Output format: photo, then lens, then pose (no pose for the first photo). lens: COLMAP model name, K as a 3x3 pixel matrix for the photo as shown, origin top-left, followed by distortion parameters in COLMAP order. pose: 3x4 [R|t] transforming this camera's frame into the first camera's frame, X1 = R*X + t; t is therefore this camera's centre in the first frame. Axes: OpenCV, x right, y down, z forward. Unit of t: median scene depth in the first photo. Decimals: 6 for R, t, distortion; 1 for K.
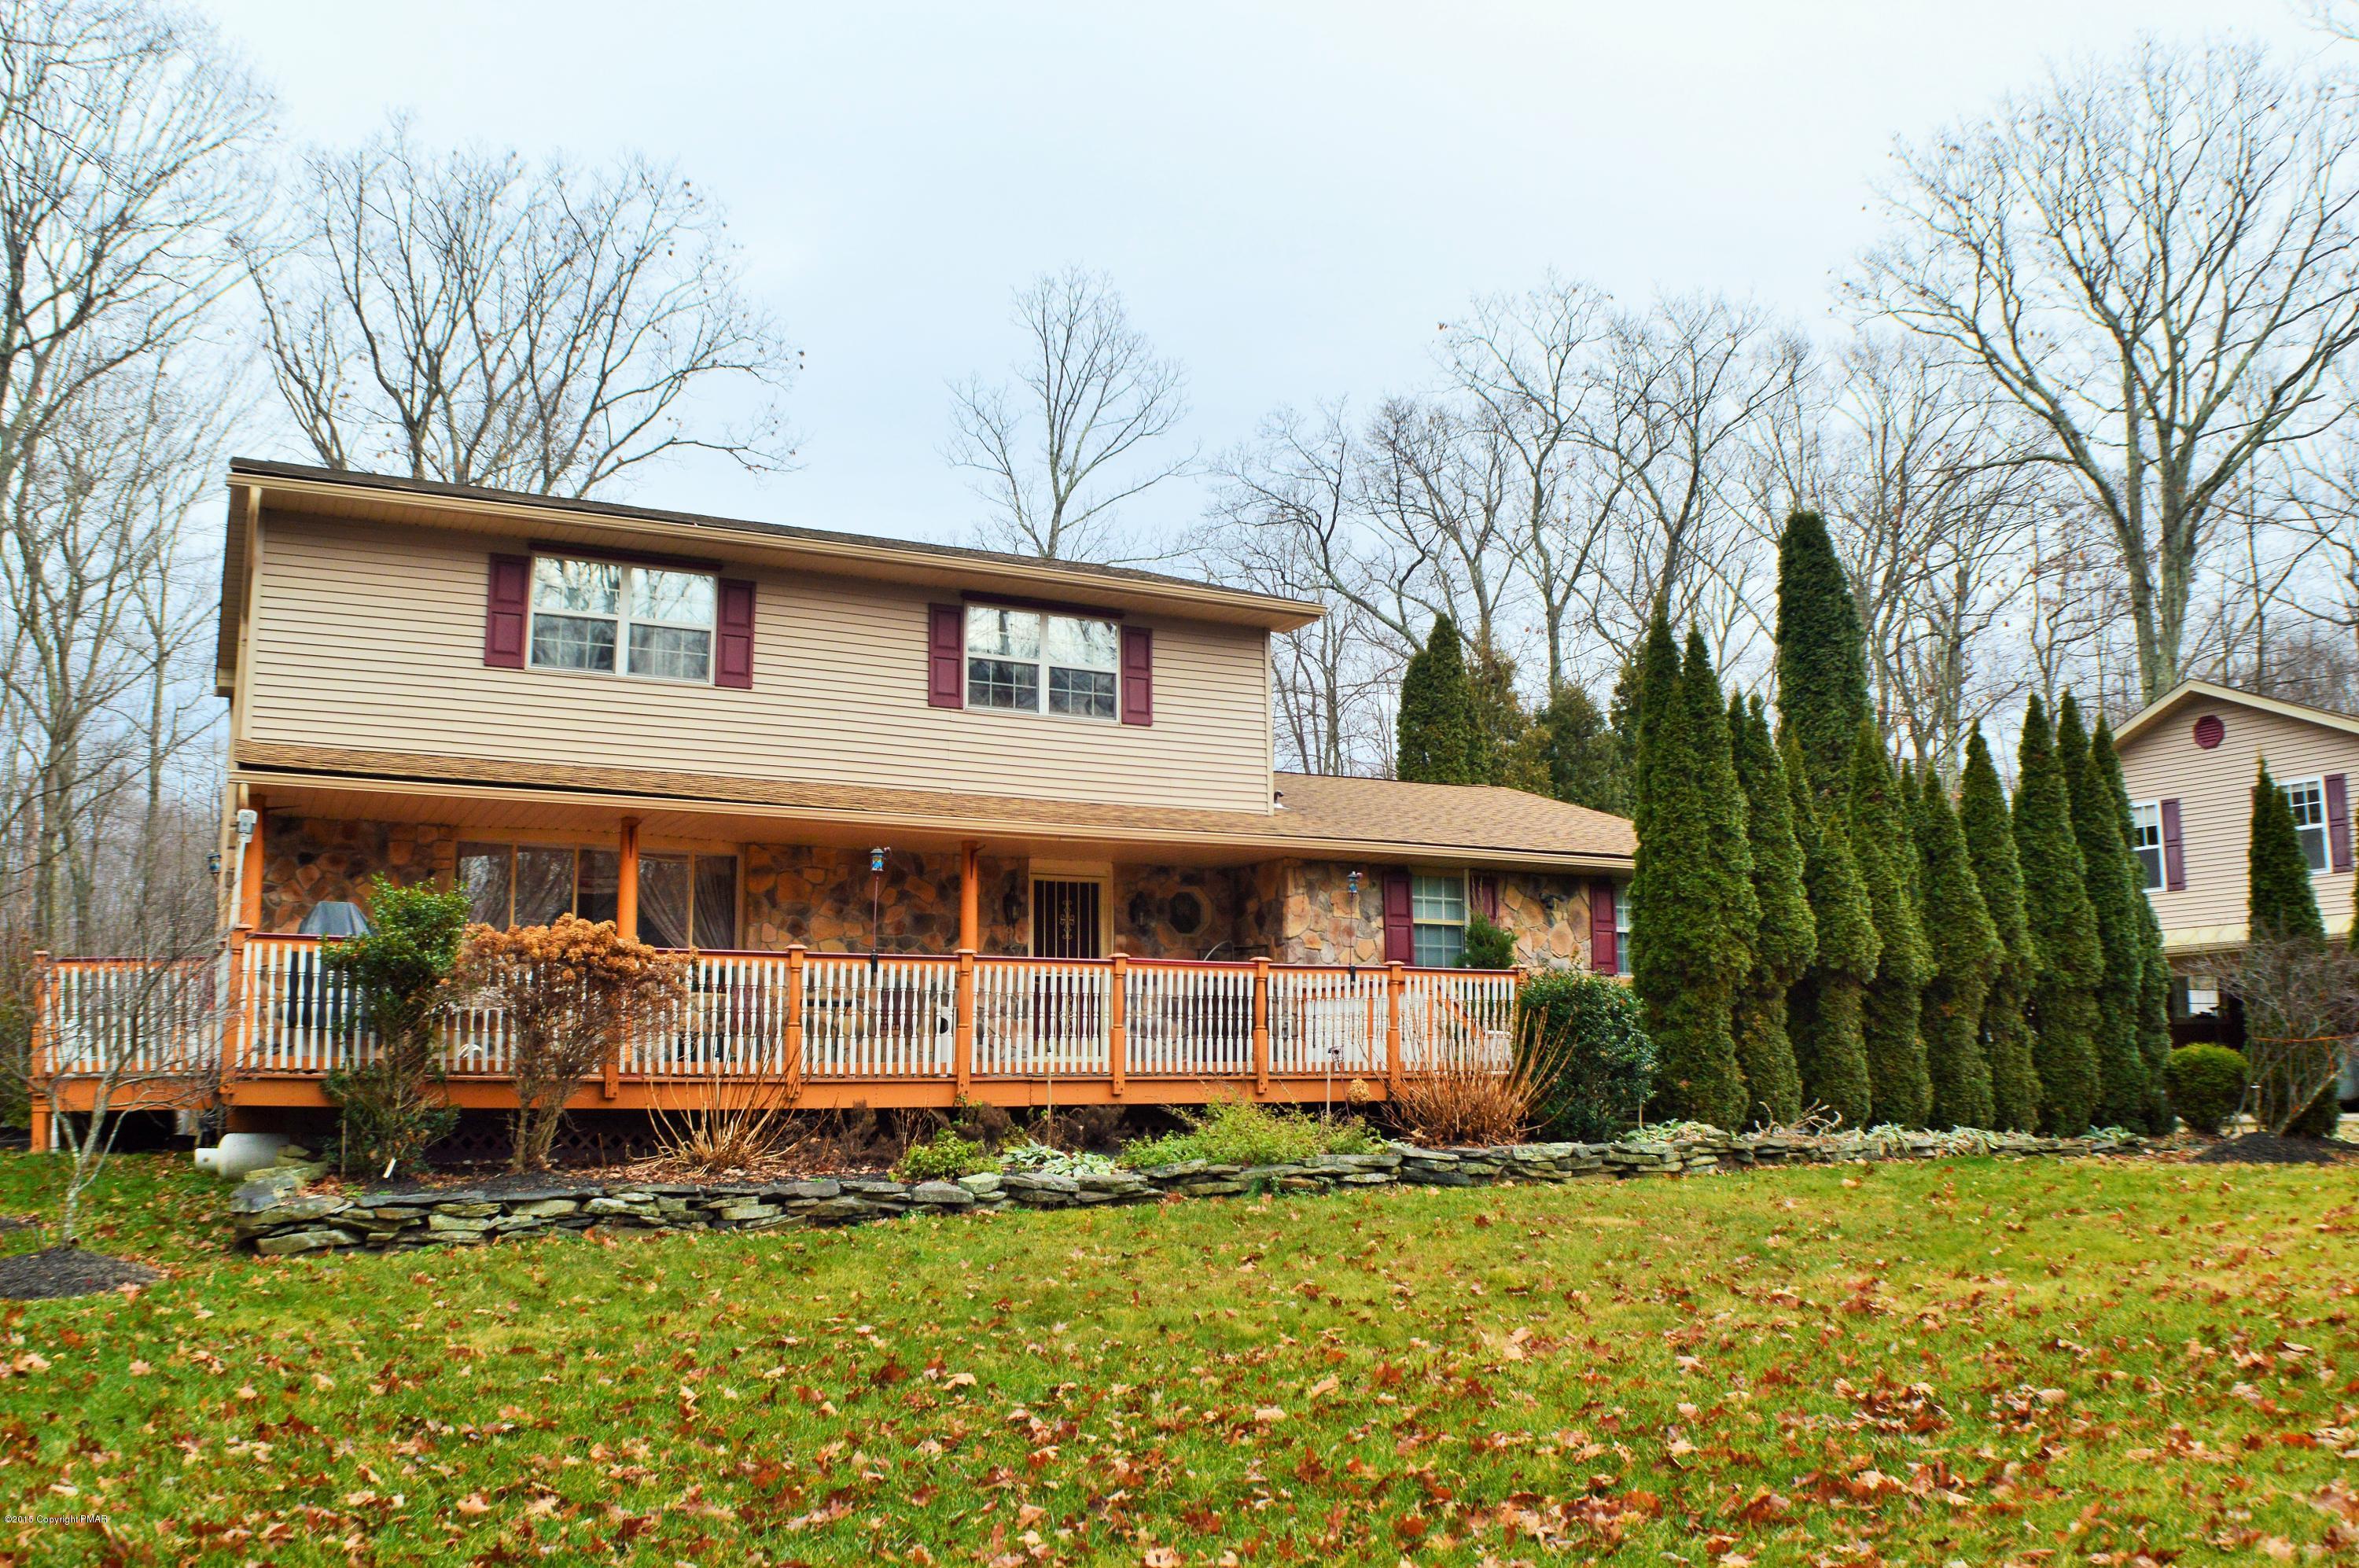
lens RADIAL K [[1919.0, 0, 1179.5], [0, 1919.0, 784.0], [0, 0, 1]] dist [-0.106848, -0.068370]
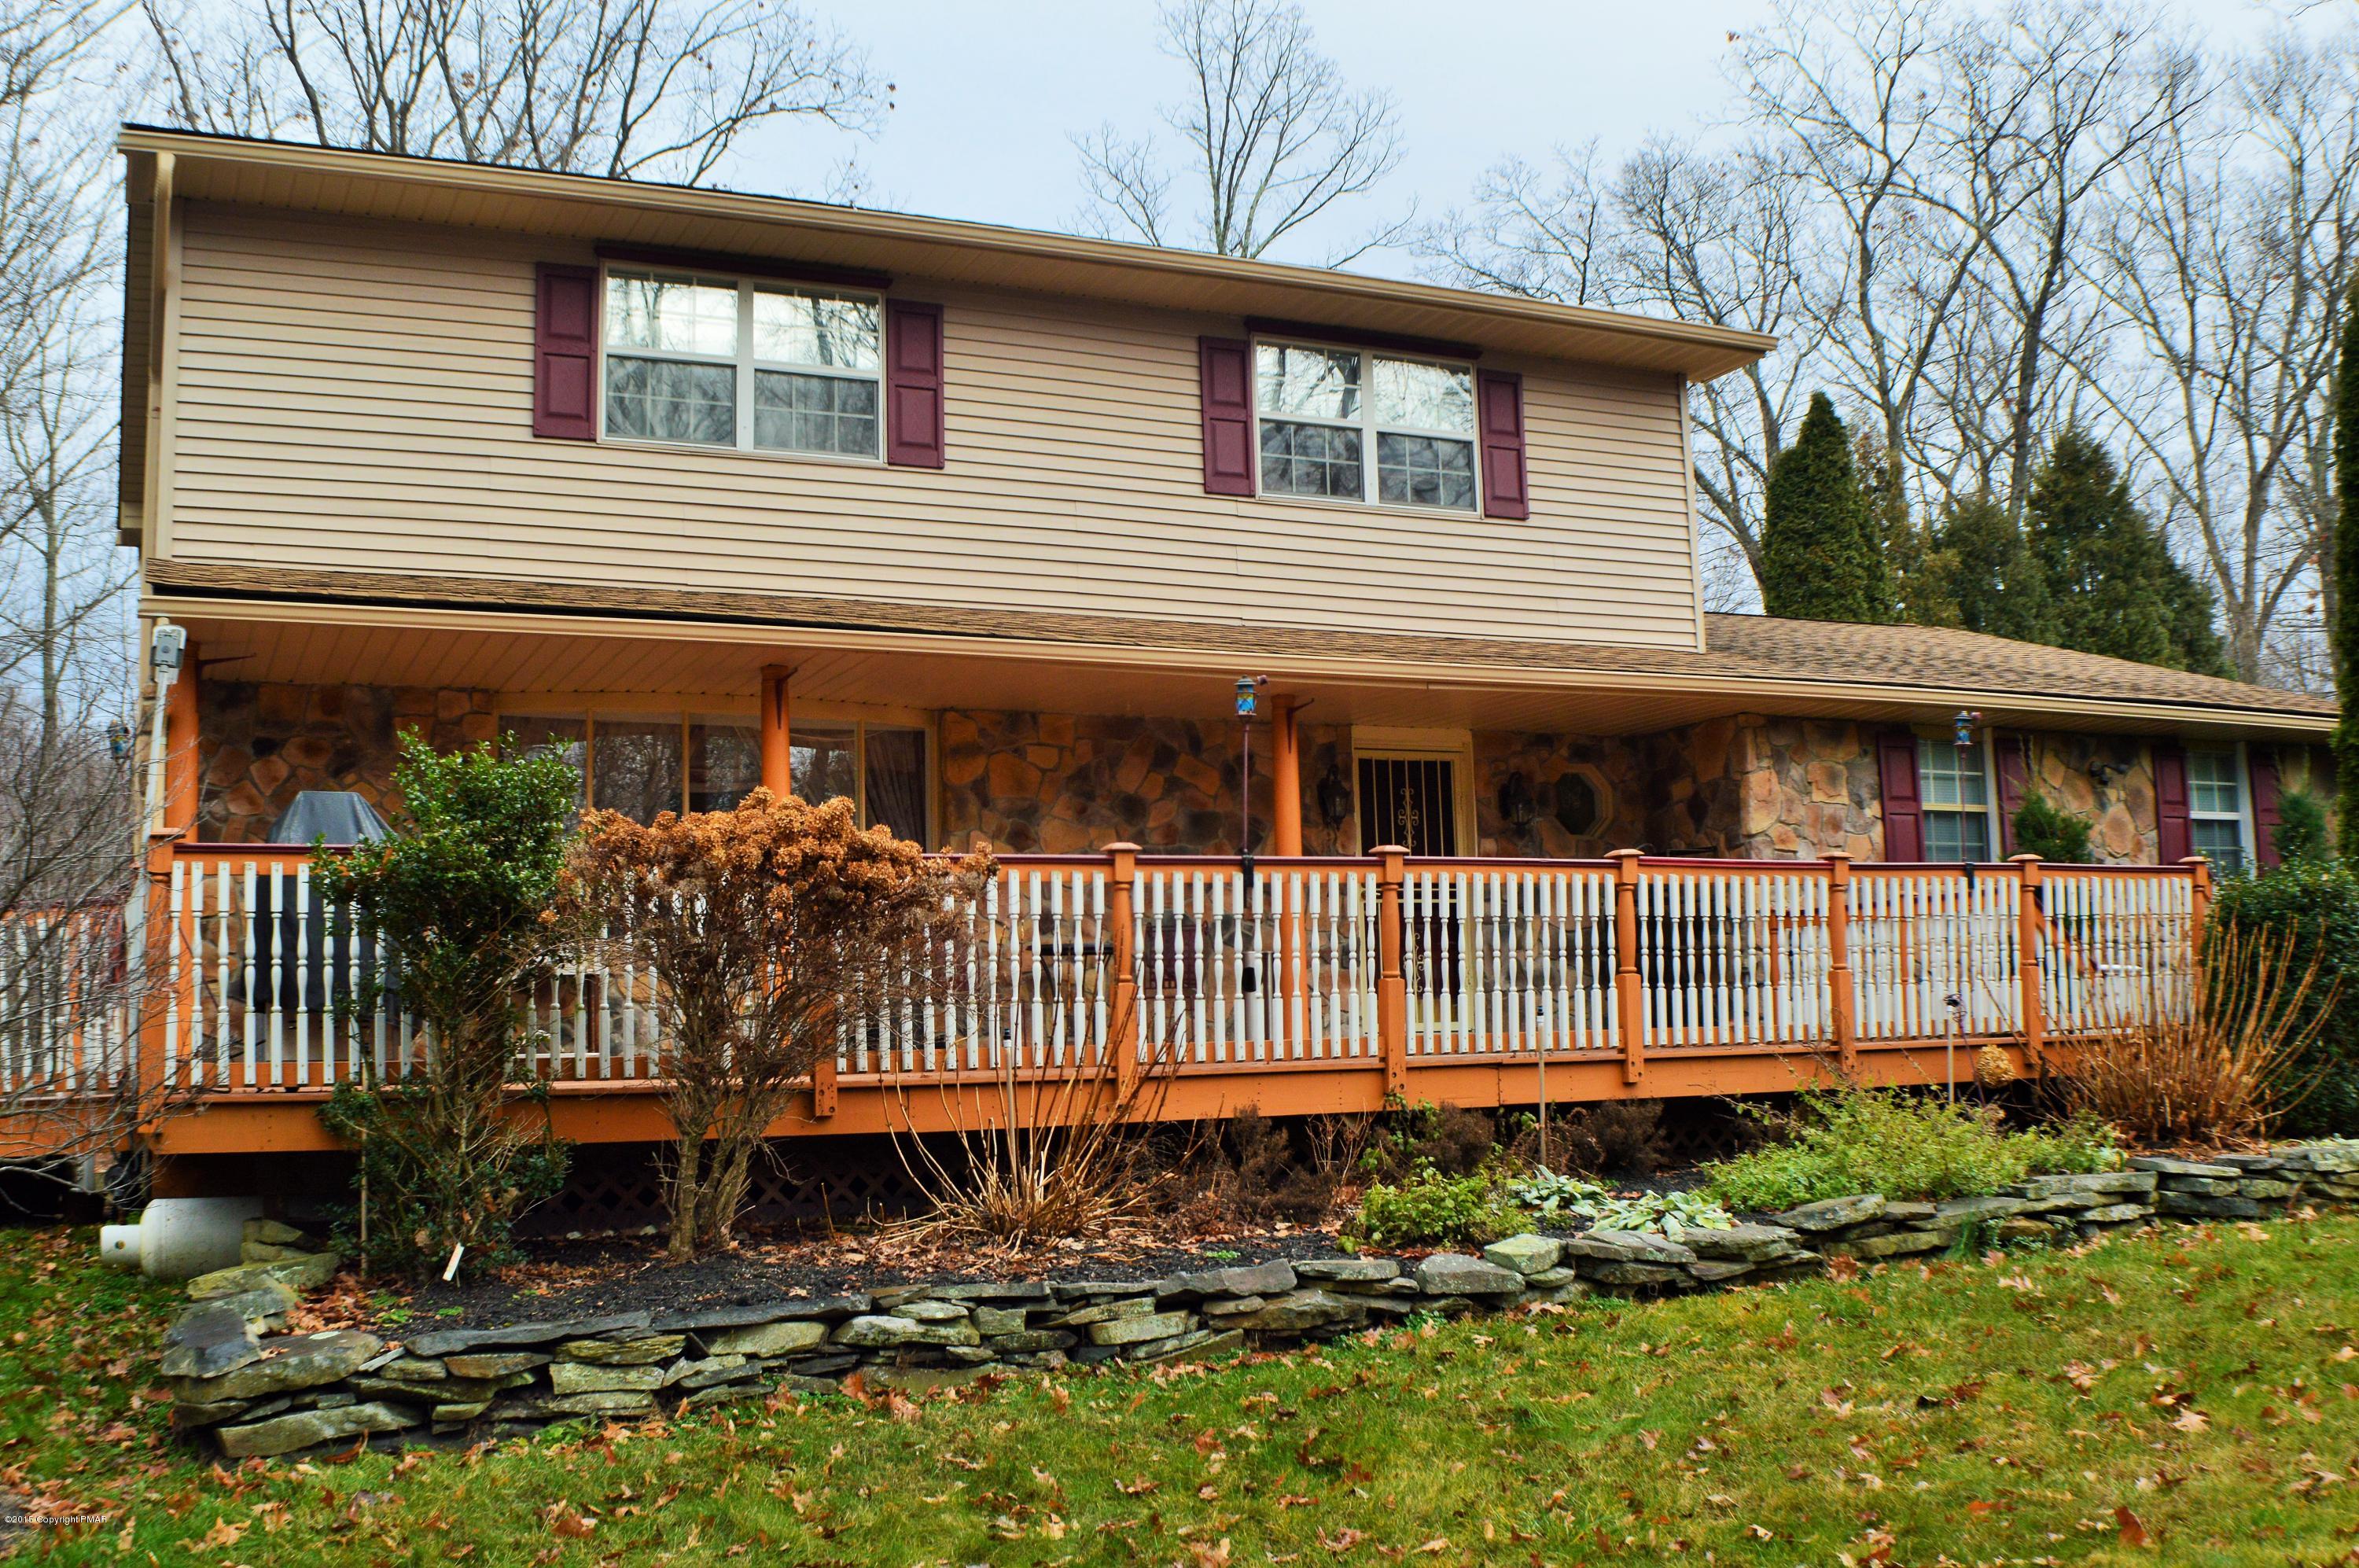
lens RADIAL K [[2309.3, 0, 1179.5], [0, 2309.3, 784.0], [0, 0, 1]] dist [-0.071051, -0.141351]
pose [[0.998512, -0.027717, -0.046958, -0.145580], [0.029512, 0.998843, 0.037979, 0.038922], [0.045851, -0.039308, 0.998175, 0.289833]]
